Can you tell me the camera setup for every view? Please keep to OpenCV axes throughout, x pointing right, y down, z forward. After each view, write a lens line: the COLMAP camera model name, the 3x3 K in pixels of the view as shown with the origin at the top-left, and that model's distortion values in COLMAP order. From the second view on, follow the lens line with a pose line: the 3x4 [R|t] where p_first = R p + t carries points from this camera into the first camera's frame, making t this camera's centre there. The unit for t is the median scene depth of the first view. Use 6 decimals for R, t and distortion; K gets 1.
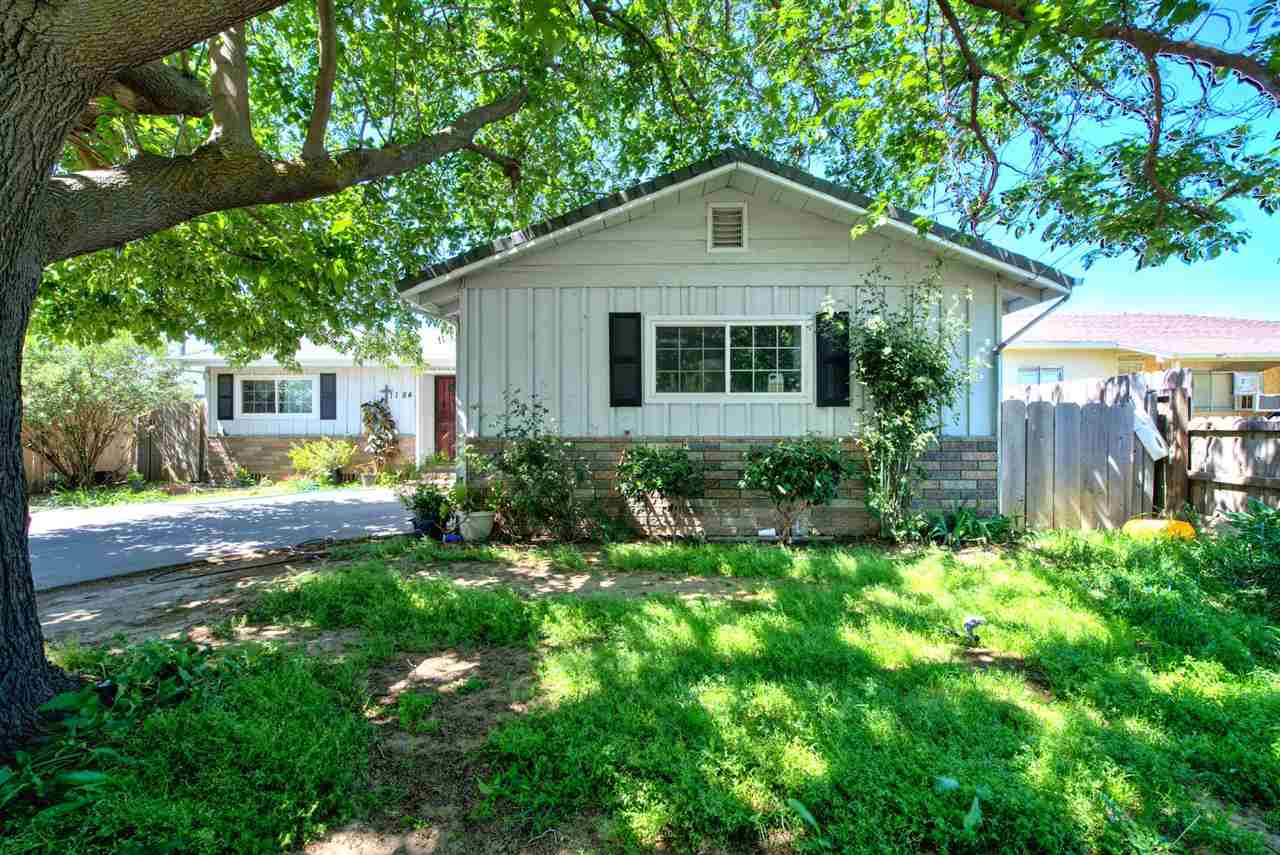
lens RADIAL K [[558.7, 0, 639.9], [0, 558.7, 435.1], [0, 0, 1]] dist [0.003786, 0.000554]
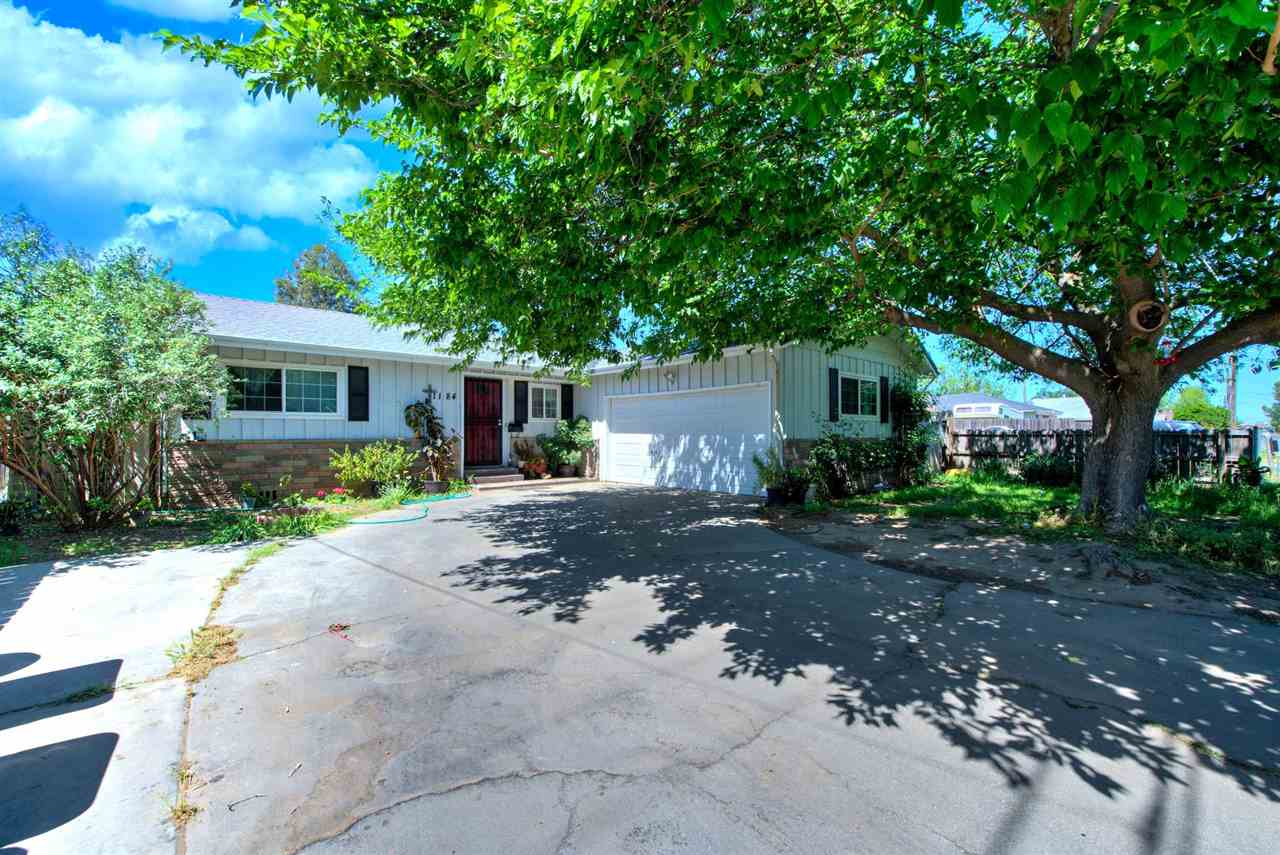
lens RADIAL K [[543.8, 0, 634.3], [0, 543.8, 435.3], [0, 0, 1]] dist [0.002240, -0.001246]
pose [[0.705232, -0.000837, 0.708976, -0.857654], [0.002618, 0.999996, -0.001424, -0.002831], [-0.708972, 0.002860, 0.705231, 0.117901]]
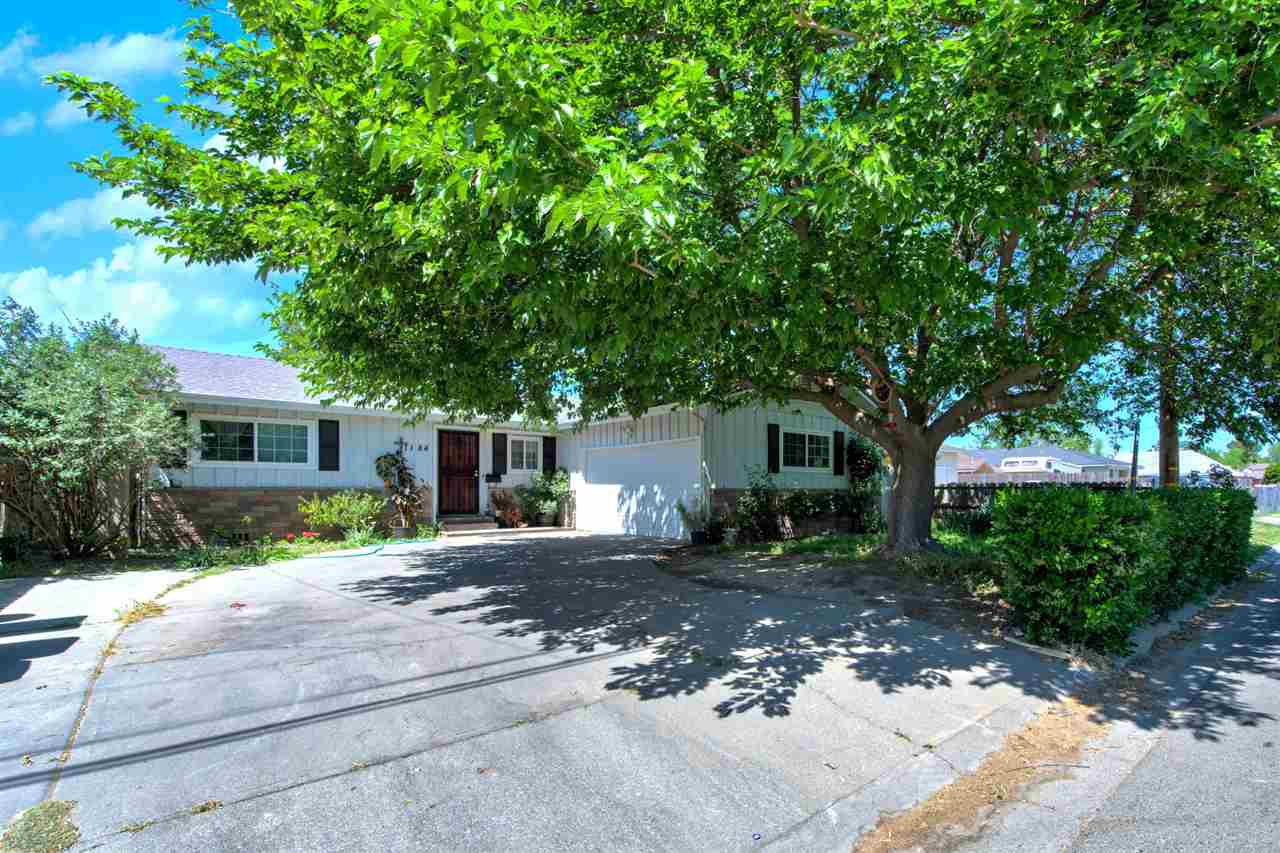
lens RADIAL K [[607.5, 0, 709.2], [0, 607.5, 491.3], [0, 0, 1]] dist [0.000465, -0.000748]
pose [[0.694973, 0.001416, 0.719034, -0.850619], [-0.000603, 0.999999, -0.001386, 0.007902], [-0.719035, 0.000530, 0.694973, -0.145869]]
